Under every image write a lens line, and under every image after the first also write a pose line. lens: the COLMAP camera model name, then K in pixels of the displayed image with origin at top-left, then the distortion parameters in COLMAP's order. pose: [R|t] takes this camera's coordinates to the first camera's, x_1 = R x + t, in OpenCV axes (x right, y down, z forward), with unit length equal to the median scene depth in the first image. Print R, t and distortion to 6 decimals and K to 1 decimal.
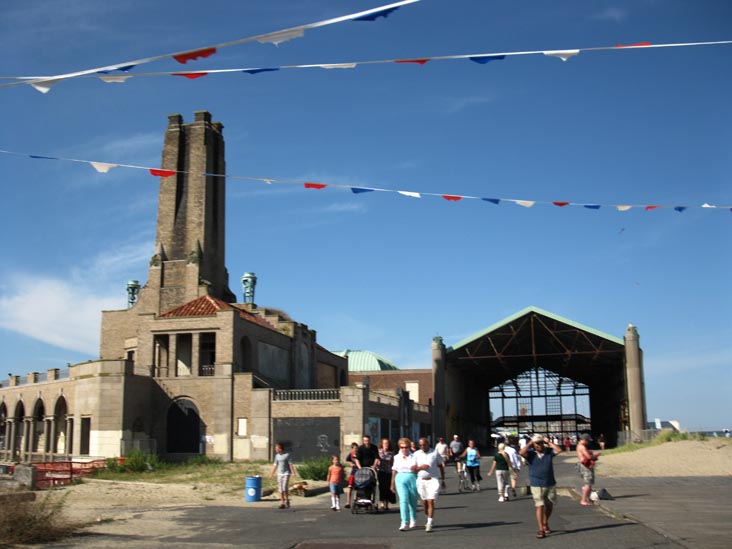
lens RADIAL K [[810.3, 0, 366.0], [0, 810.3, 274.5], [0, 0, 1]] dist [-0.181916, 0.200325]
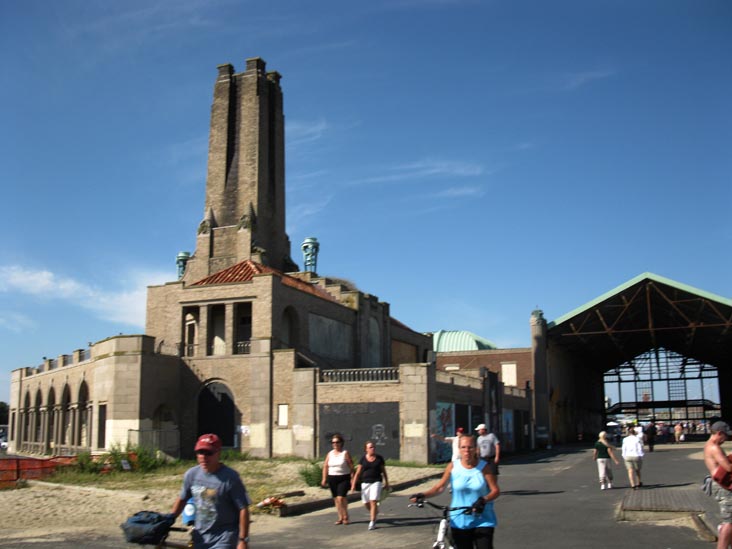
lens RADIAL K [[810.3, 0, 366.0], [0, 810.3, 274.5], [0, 0, 1]] dist [-0.181916, 0.200325]
pose [[0.989245, -0.025627, -0.144007, 0.039022], [0.027512, 0.999560, 0.011113, 0.028875], [0.143659, -0.014956, 0.989514, 0.145992]]
